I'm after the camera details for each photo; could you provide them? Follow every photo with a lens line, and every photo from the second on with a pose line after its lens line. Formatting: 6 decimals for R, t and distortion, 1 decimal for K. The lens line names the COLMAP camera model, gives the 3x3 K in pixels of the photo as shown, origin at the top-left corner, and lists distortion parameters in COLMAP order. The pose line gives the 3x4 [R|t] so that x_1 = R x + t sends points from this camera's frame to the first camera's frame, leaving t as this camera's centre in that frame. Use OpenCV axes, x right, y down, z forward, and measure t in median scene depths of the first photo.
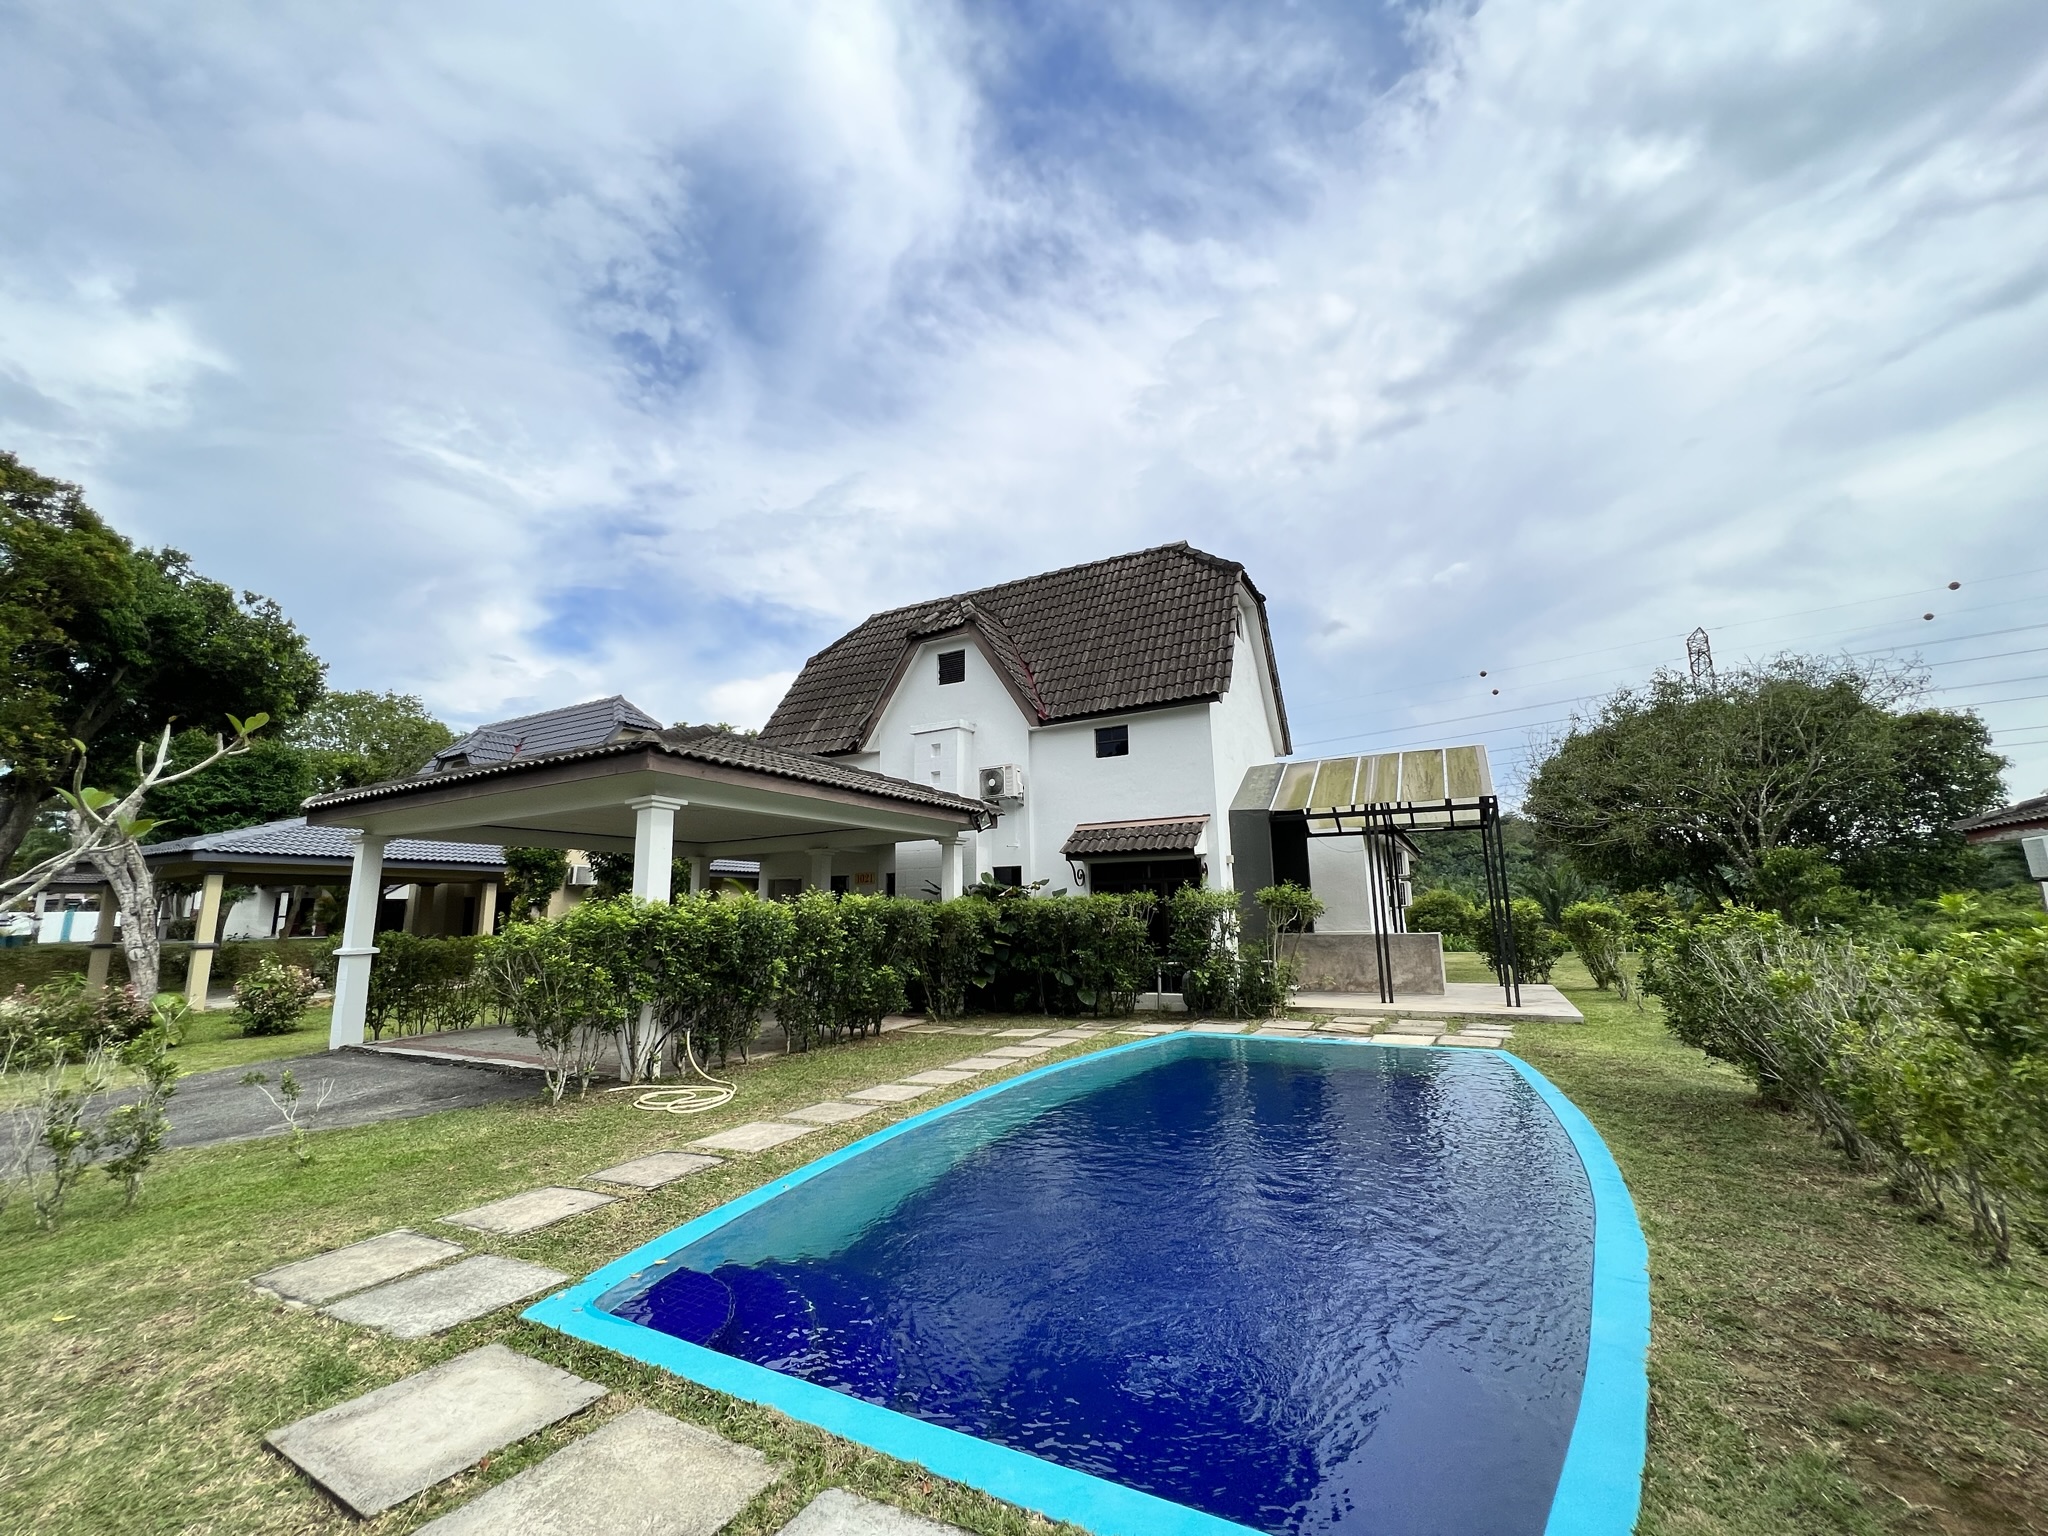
lens RADIAL K [[834.0, 0, 1016.0], [0, 834.0, 778.0], [0, 0, 1]] dist [0.001283, 0.000334]
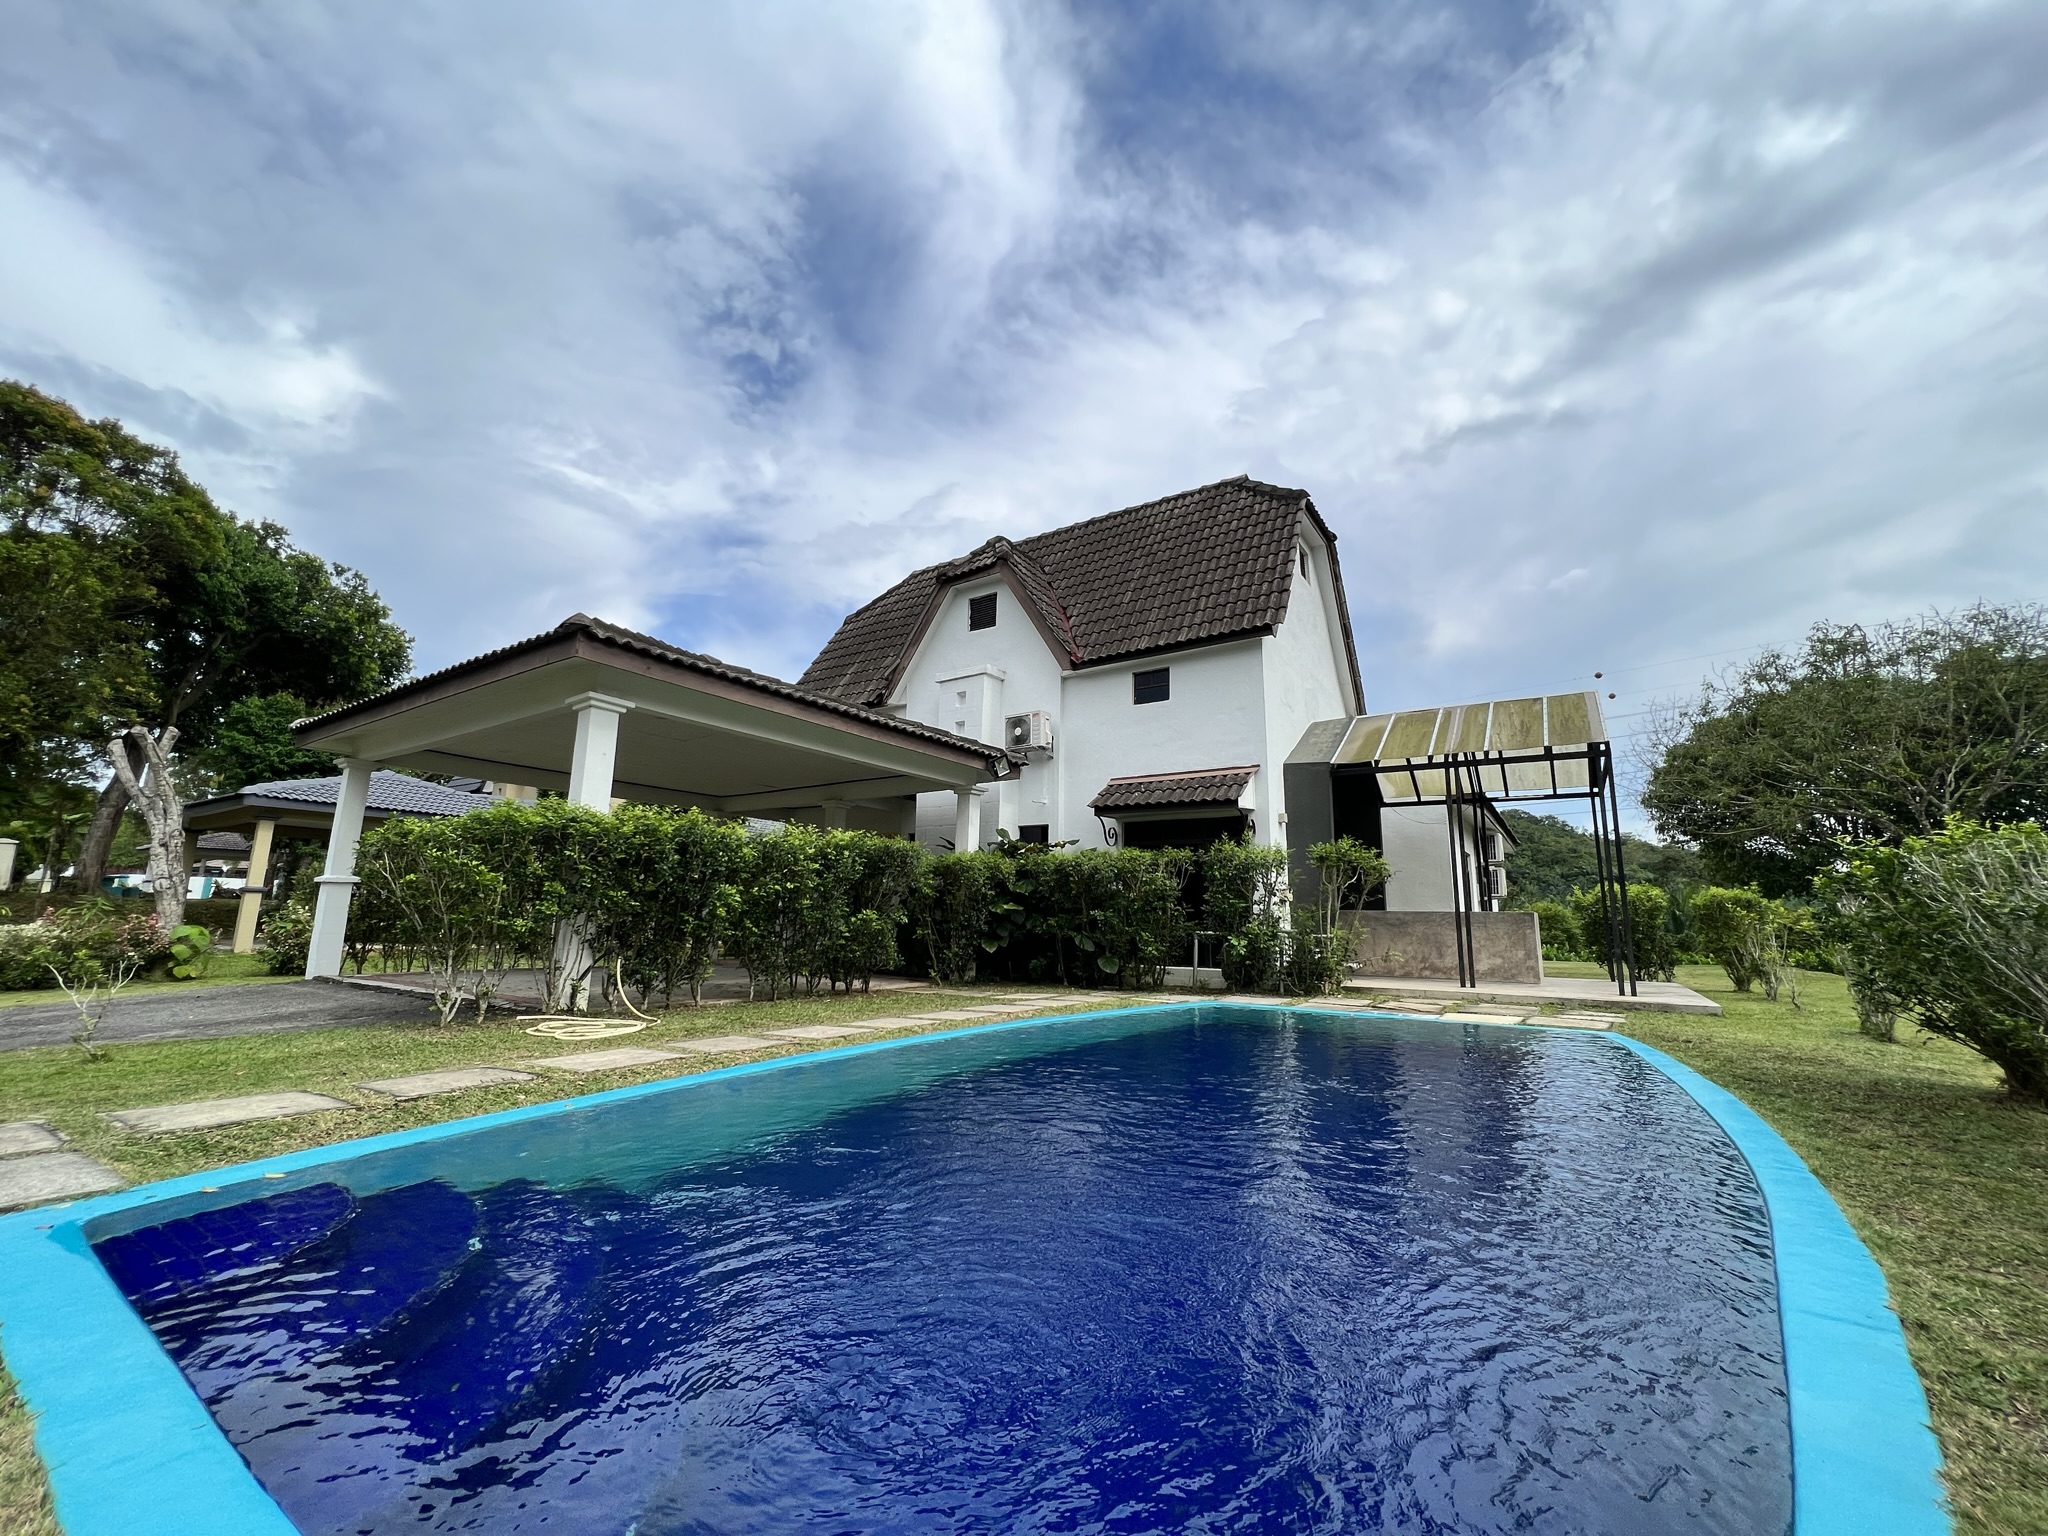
lens RADIAL K [[834.0, 0, 1016.0], [0, 834.0, 778.0], [0, 0, 1]] dist [0.001283, 0.000334]
pose [[0.994494, 0.020288, -0.102809, 0.063786], [-0.021314, 0.999733, -0.008889, 0.064971], [0.102601, 0.011032, 0.994661, 0.097602]]
